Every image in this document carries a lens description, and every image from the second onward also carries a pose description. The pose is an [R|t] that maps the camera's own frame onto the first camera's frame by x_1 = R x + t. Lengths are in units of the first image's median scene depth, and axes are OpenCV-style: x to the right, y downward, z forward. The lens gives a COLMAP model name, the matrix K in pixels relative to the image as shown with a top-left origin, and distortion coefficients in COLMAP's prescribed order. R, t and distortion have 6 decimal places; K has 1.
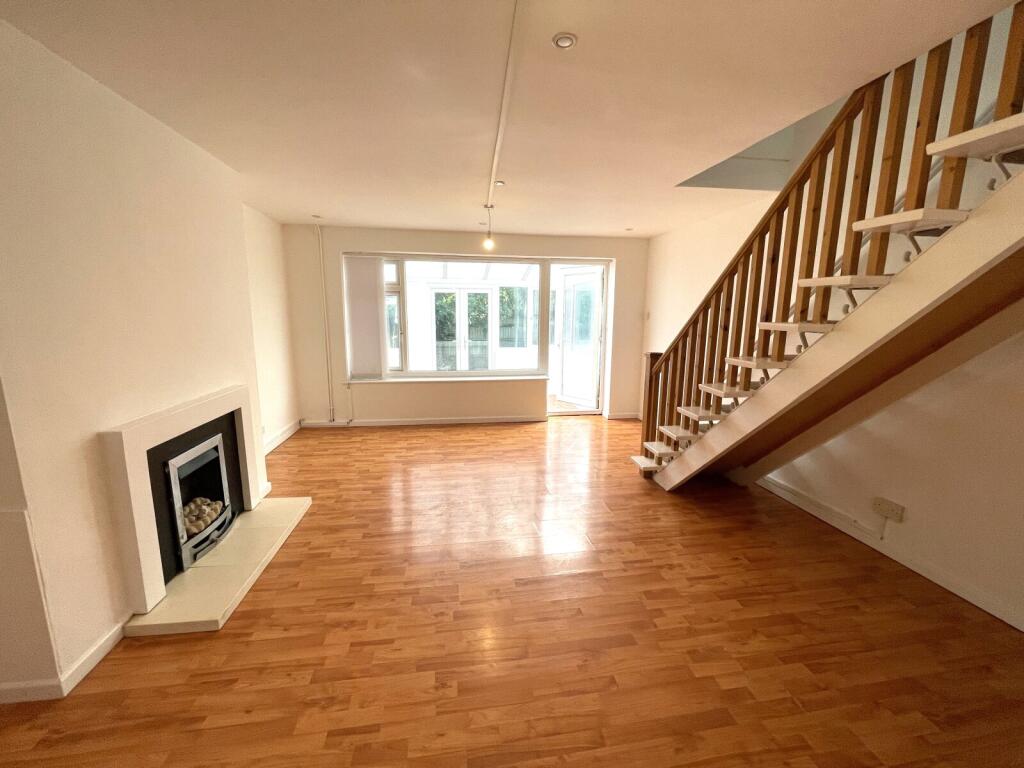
lens RADIAL K [[412.7, 0, 510.3], [0, 412.7, 382.4], [0, 0, 1]] dist [-0.001615, -0.000063]
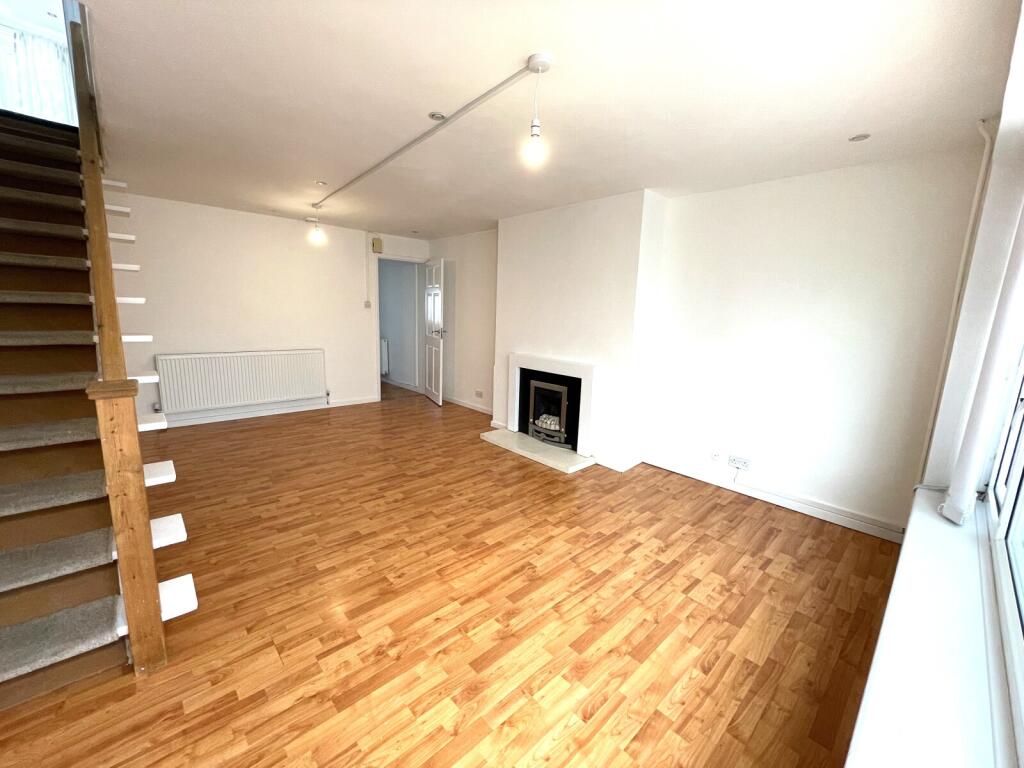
lens RADIAL K [[412.7, 0, 509.6], [0, 412.7, 384.6], [0, 0, 1]] dist [-0.001615, -0.000063]
pose [[-0.828960, 0.058281, -0.556262, 0.208030], [-0.137934, 0.942535, 0.304305, -0.198255], [0.542032, 0.328984, -0.773286, 1.250364]]
